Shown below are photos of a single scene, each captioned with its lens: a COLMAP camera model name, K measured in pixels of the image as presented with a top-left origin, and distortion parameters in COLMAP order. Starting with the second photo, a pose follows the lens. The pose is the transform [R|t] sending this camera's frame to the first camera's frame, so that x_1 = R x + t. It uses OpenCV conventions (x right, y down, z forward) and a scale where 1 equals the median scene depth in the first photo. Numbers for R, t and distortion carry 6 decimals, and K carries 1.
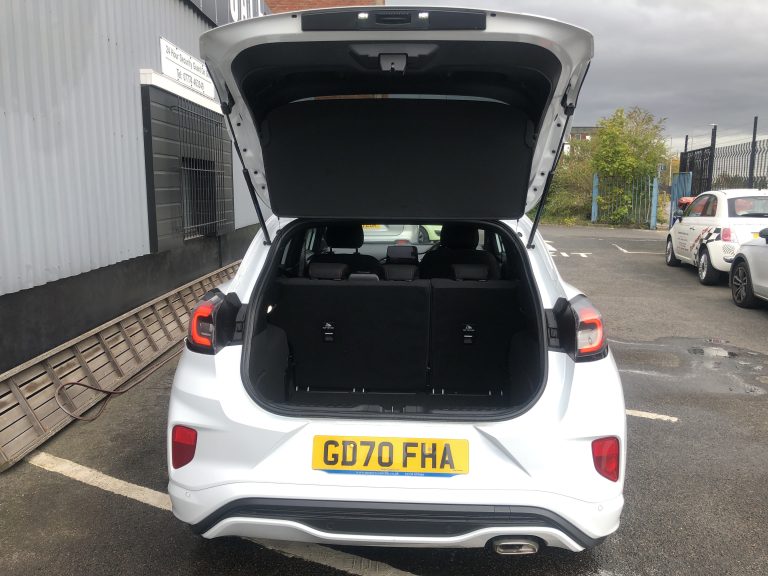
lens RADIAL K [[626.7, 0, 382.0], [0, 626.7, 292.9], [0, 0, 1]] dist [0.023854, -0.008012]
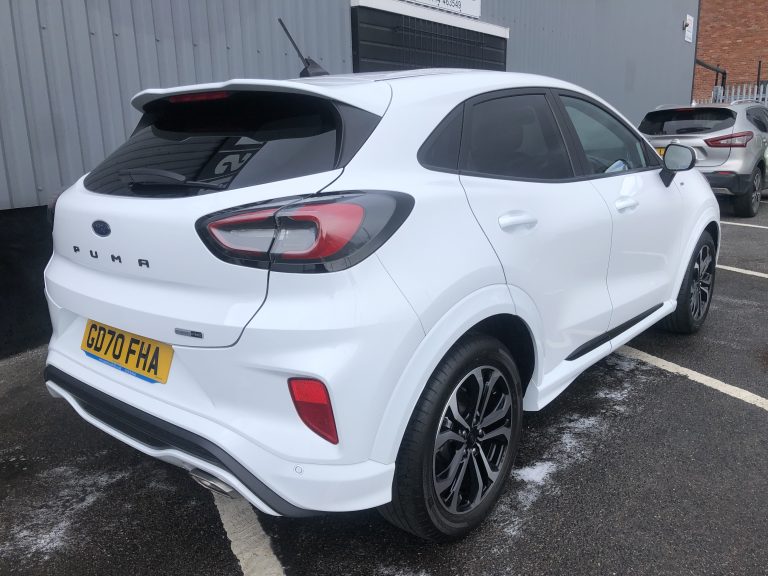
lens RADIAL K [[626.7, 0, 389.0], [0, 626.7, 287.2], [0, 0, 1]] dist [0.023854, -0.008012]
pose [[0.792875, 0.114980, -0.598438, 0.519501], [-0.068419, 0.992625, 0.100068, 0.027849], [0.605531, -0.038398, 0.794895, 0.295047]]
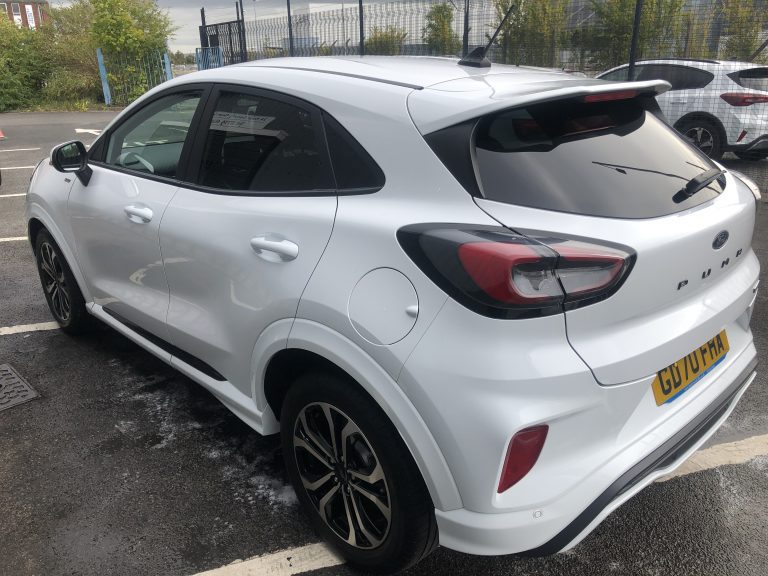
lens RADIAL K [[626.7, 0, 389.1], [0, 626.7, 290.7], [0, 0, 1]] dist [0.023854, -0.008012]
pose [[0.677793, -0.265933, 0.685475, -0.525445], [0.140949, 0.962003, 0.233844, -0.067642], [-0.721616, -0.061881, 0.689522, 0.409323]]
